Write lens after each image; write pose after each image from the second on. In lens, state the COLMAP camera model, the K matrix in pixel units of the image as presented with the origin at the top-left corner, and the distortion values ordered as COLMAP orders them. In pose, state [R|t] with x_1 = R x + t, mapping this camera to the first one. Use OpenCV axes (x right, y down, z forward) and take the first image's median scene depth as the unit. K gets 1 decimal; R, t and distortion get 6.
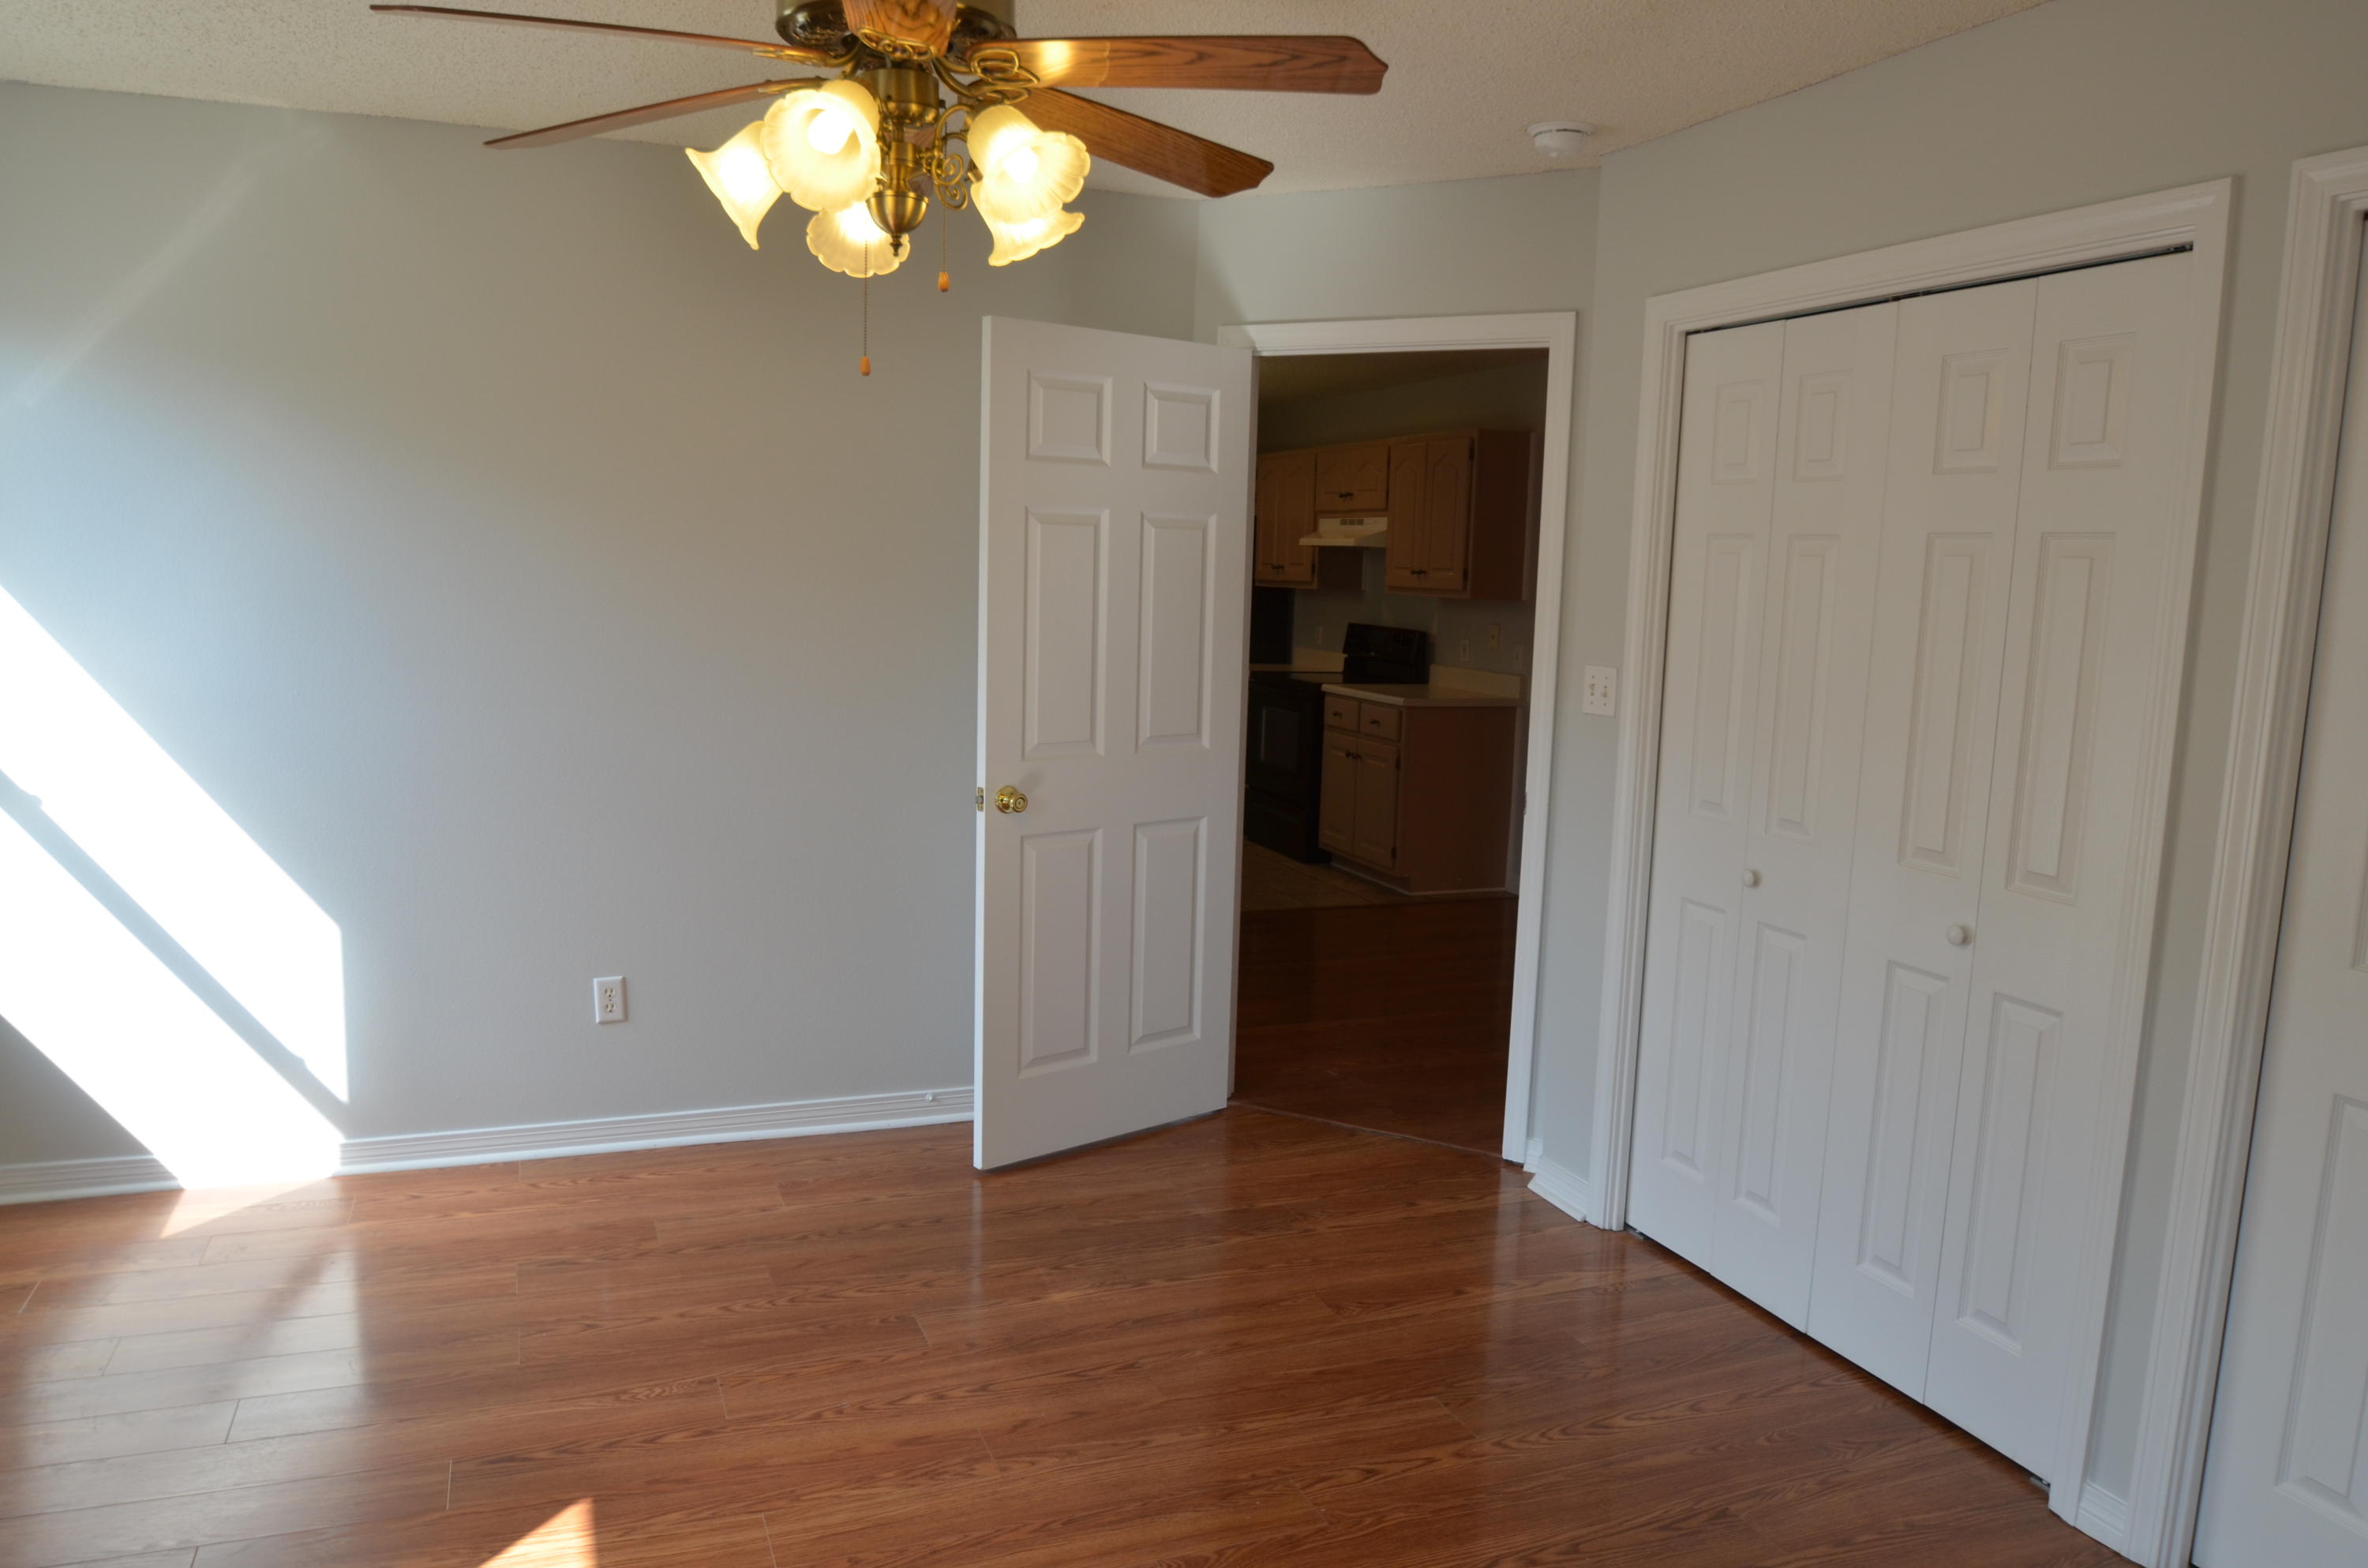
lens RADIAL K [[1644.6, 0, 1184.0], [0, 1644.6, 784.0], [0, 0, 1]] dist [-0.042618, 0.002633]
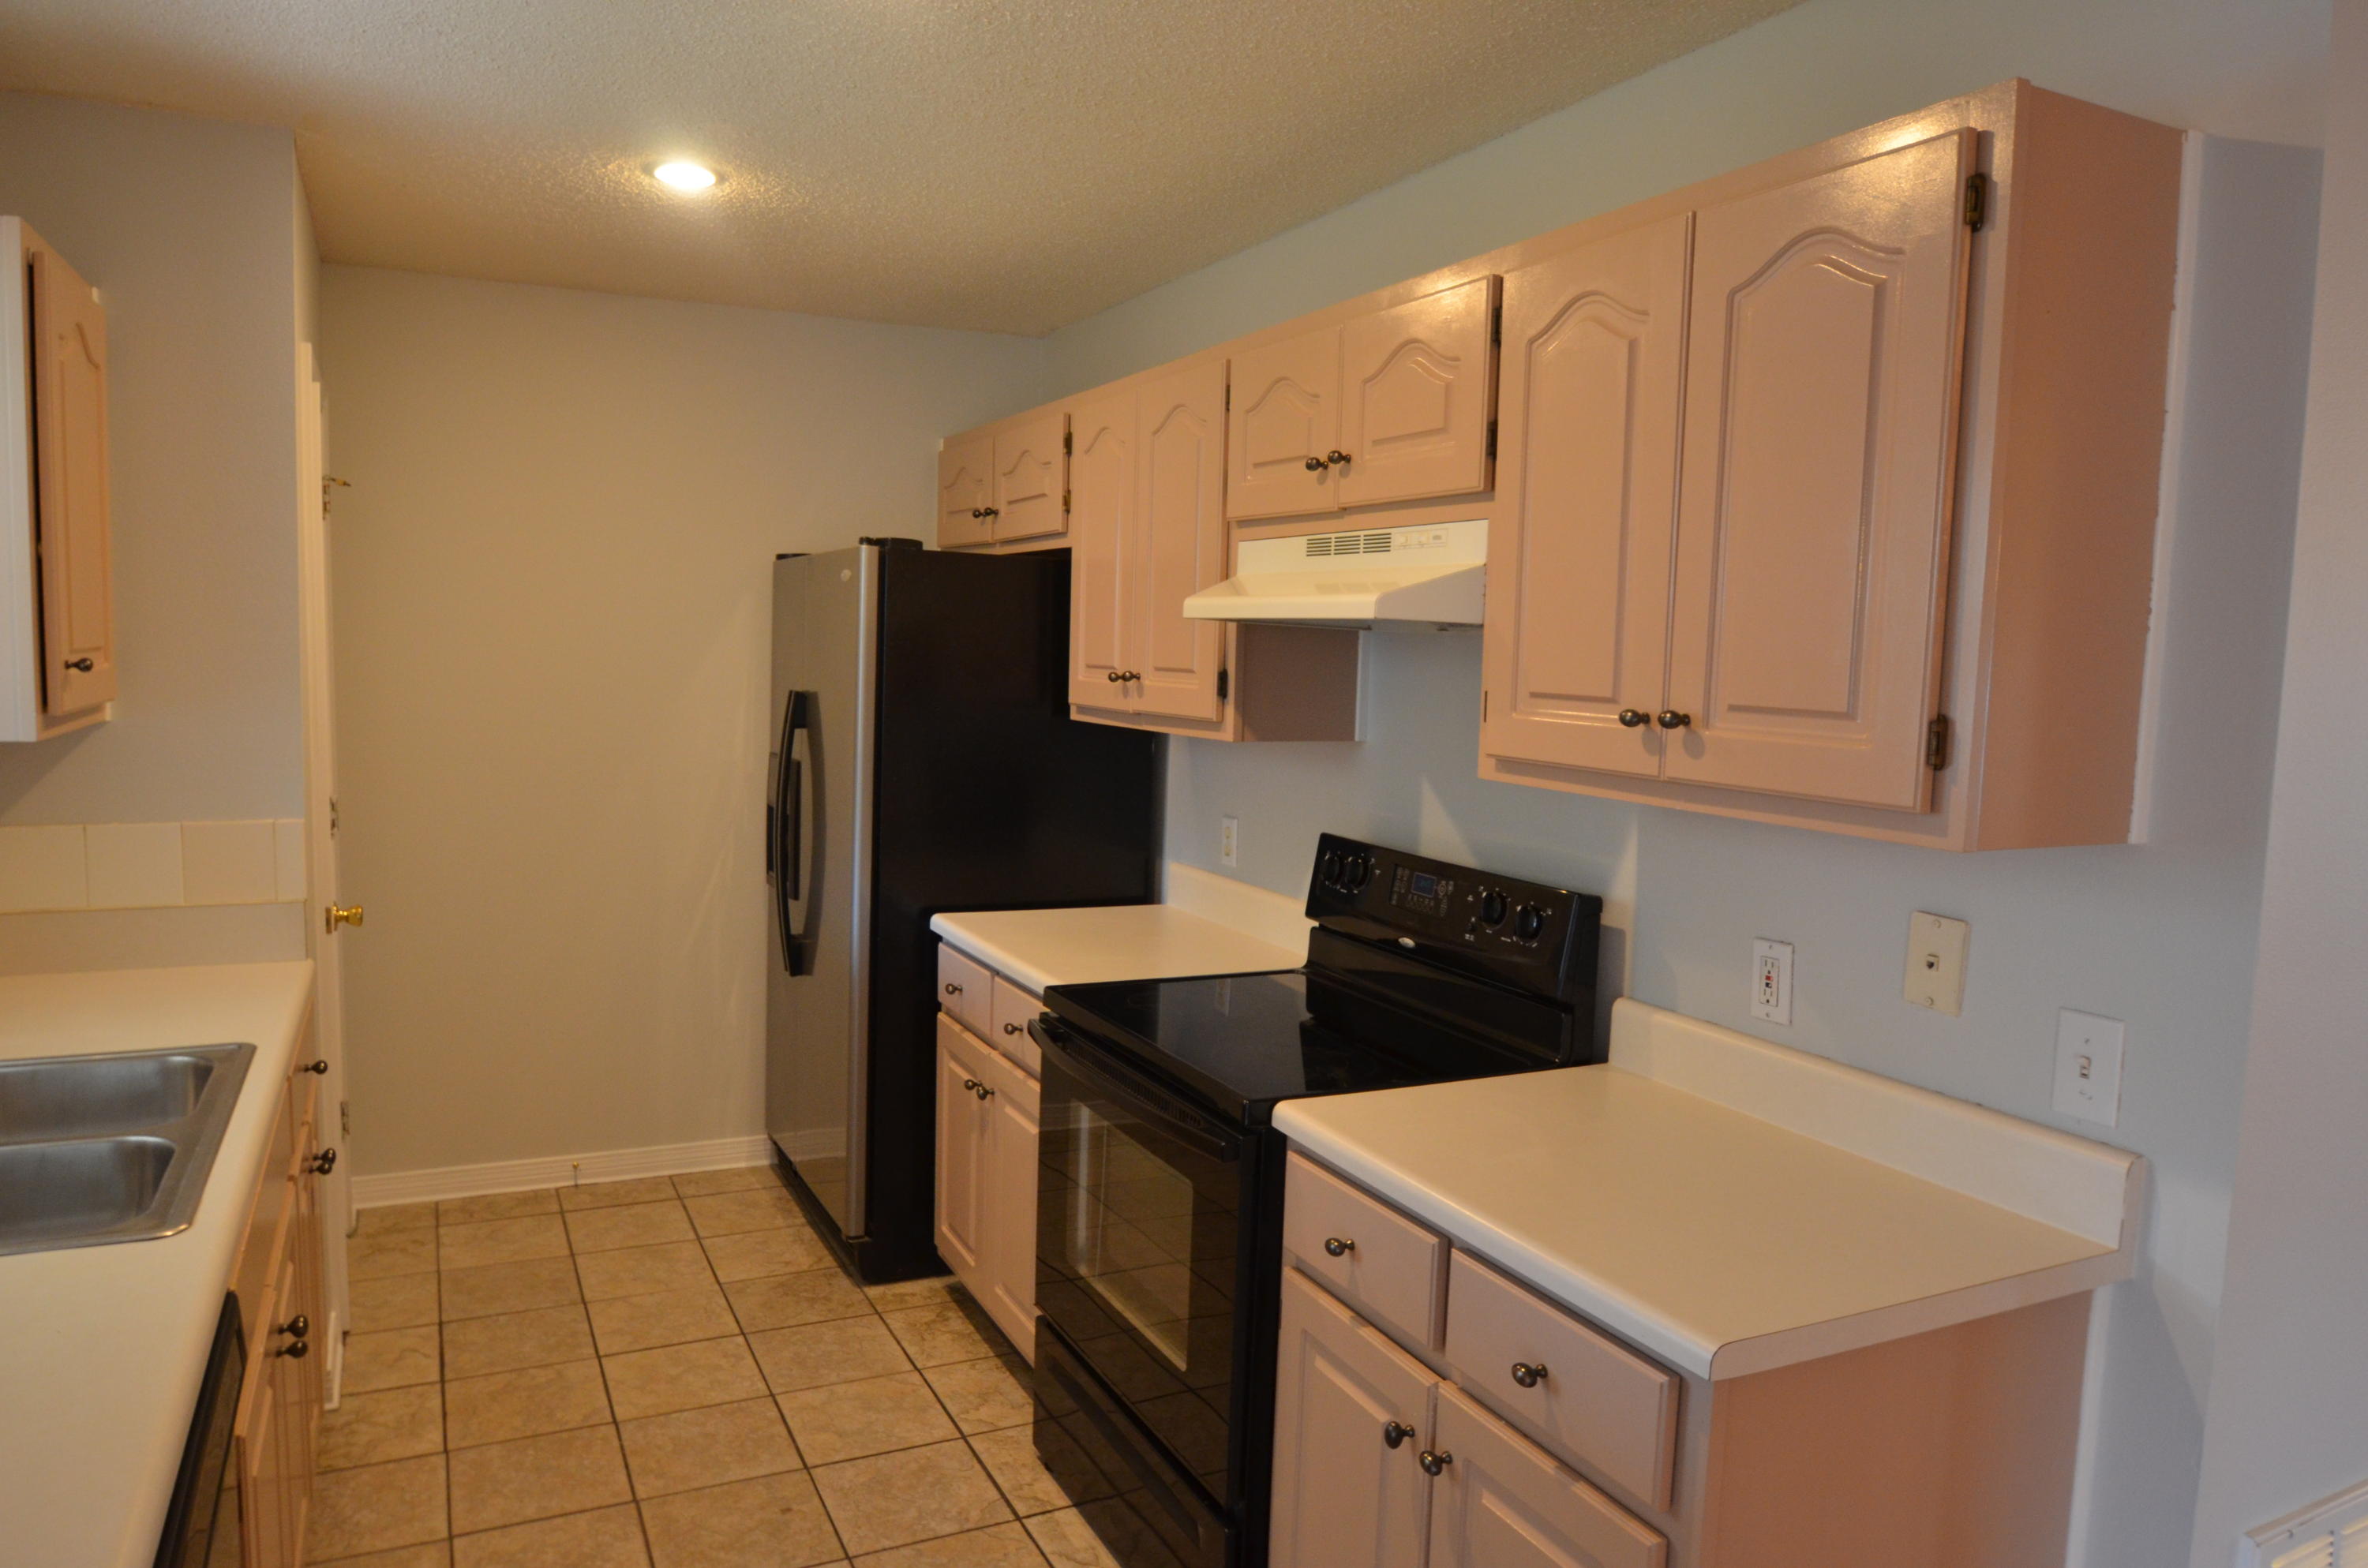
lens RADIAL K [[1560.9, 0, 1157.3], [0, 1560.9, 800.3], [0, 0, 1]] dist [-0.044837, 0.013802]
pose [[0.997710, -0.008777, 0.067069, 0.044554], [0.010777, 0.999506, -0.029519, -0.102013], [-0.066776, 0.030174, 0.997312, 0.706913]]
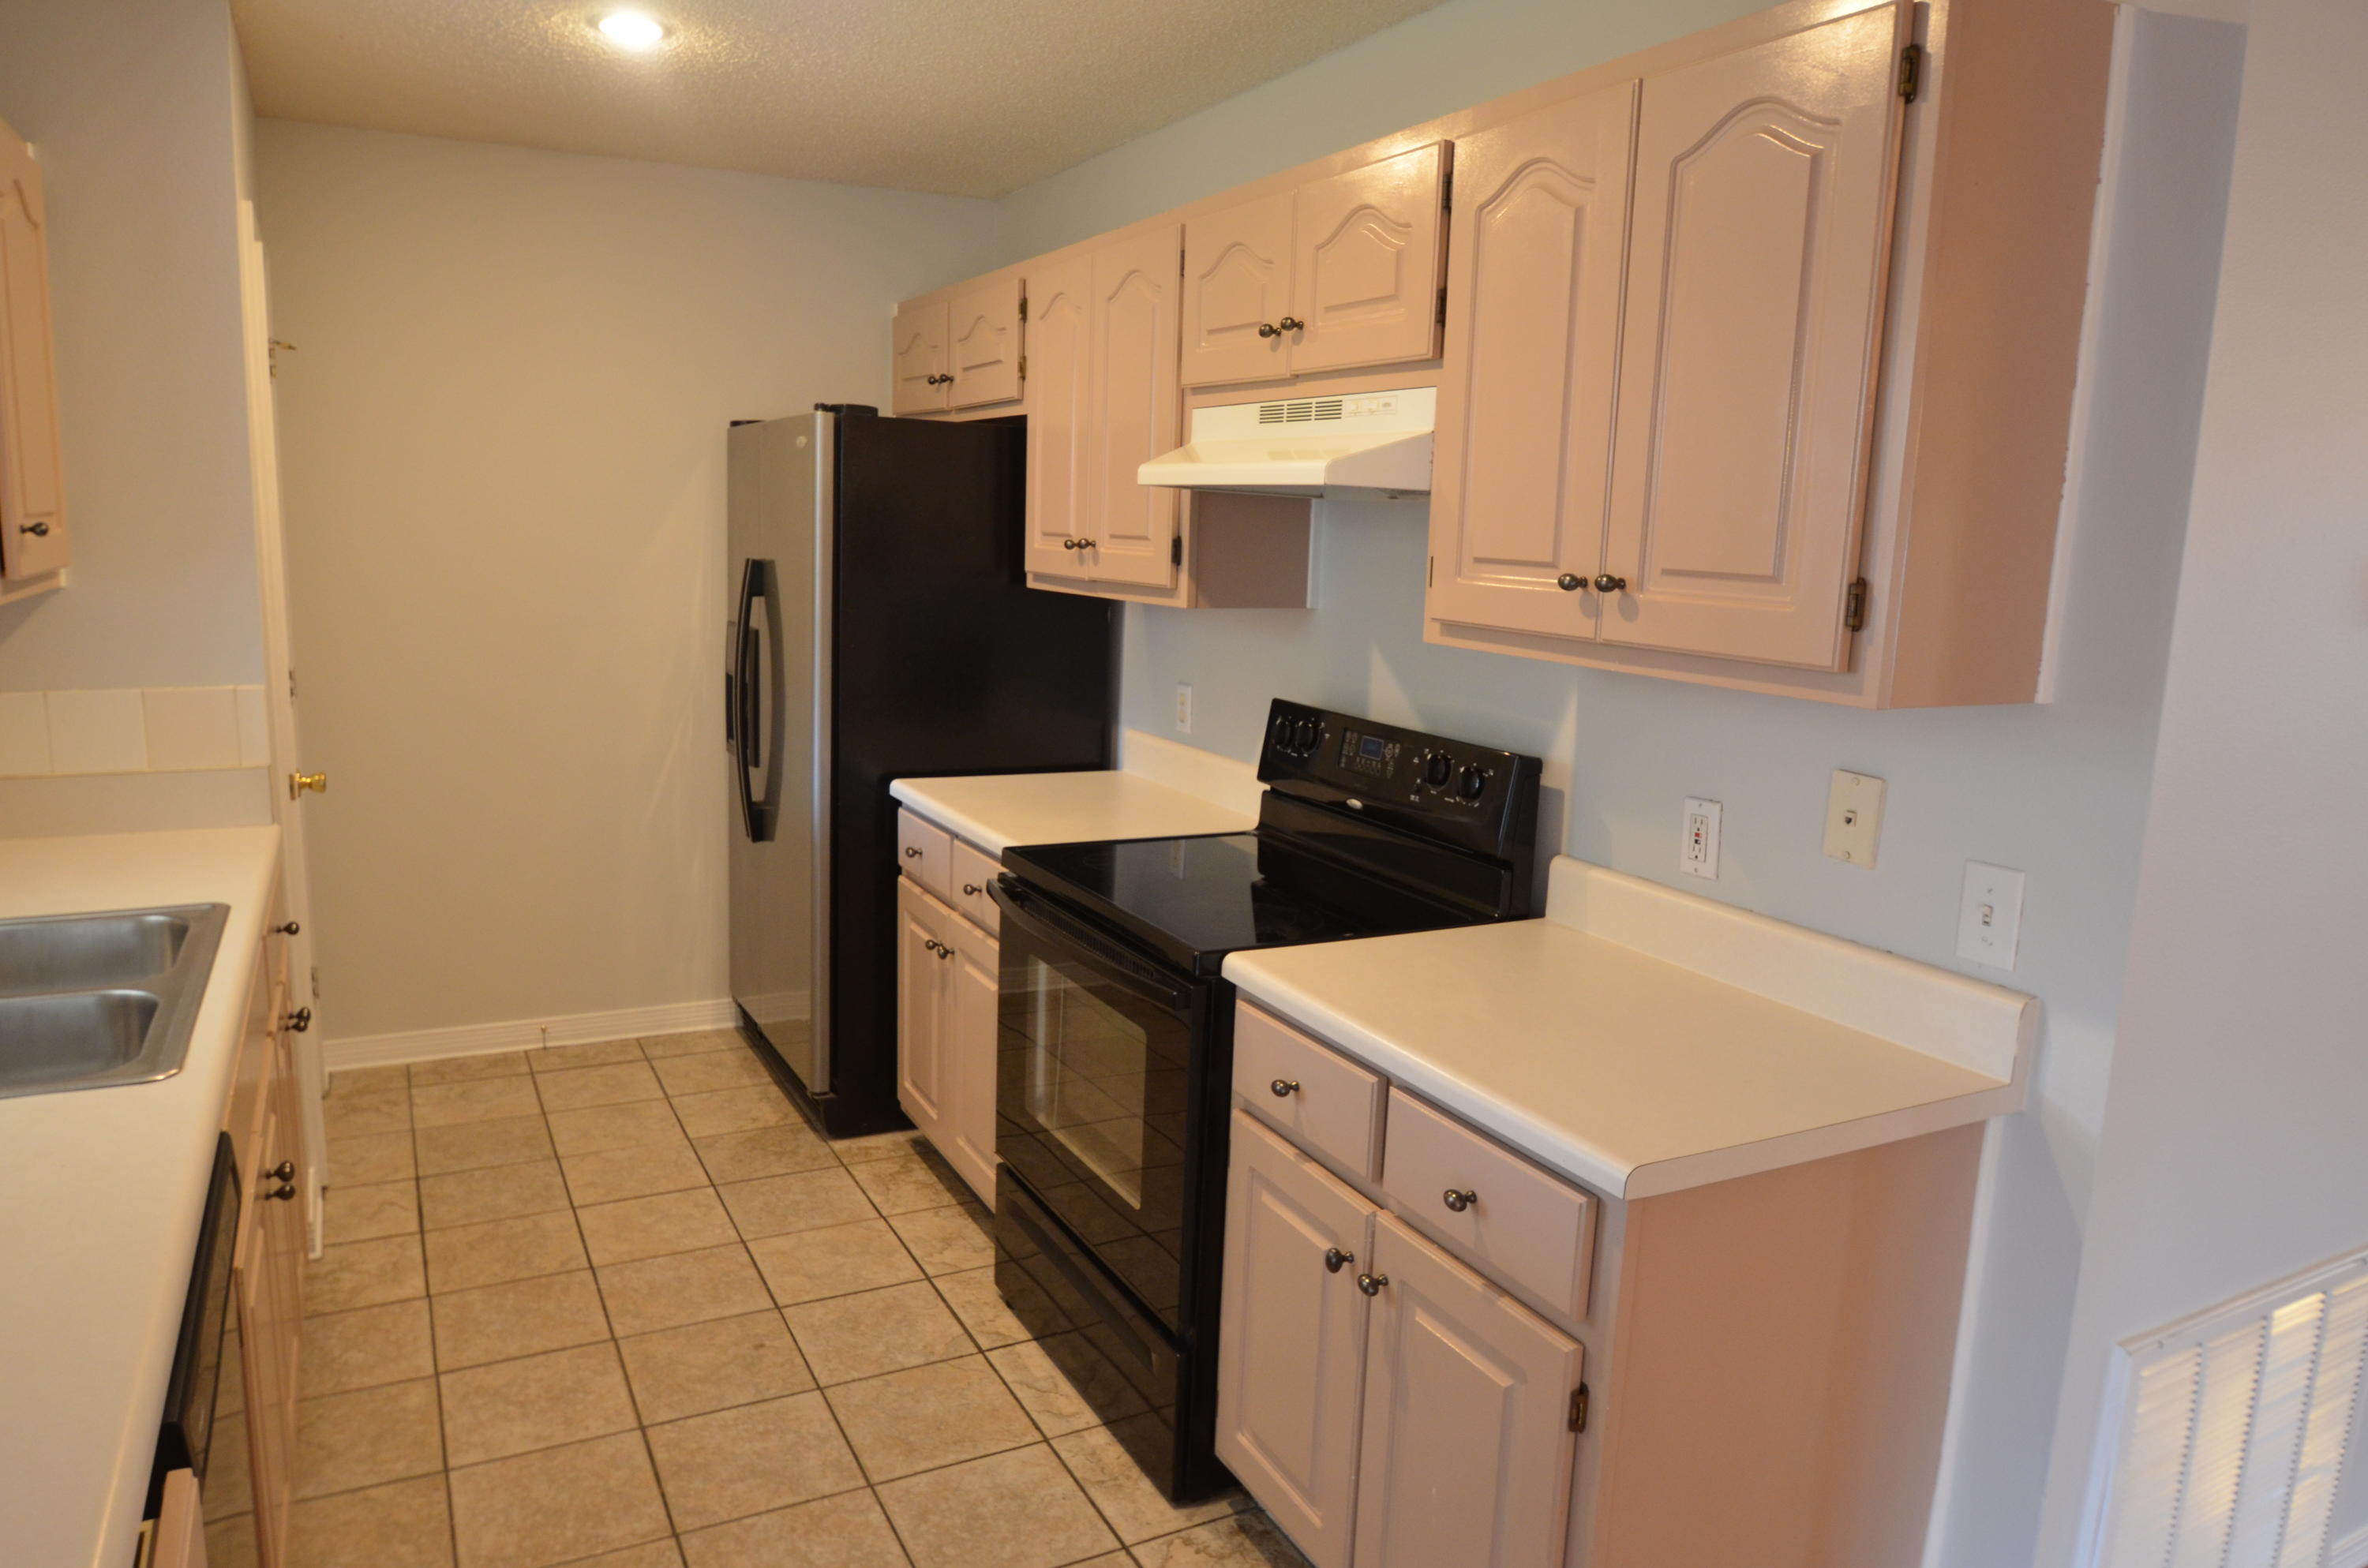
lens RADIAL K [[1560.9, 0, 1157.3], [0, 1560.9, 800.3], [0, 0, 1]] dist [-0.044837, 0.013802]
pose [[0.995596, -0.015418, 0.092473, 0.044786], [0.010769, 0.998663, 0.050567, -0.099582], [-0.093129, -0.049348, 0.994430, 0.698997]]
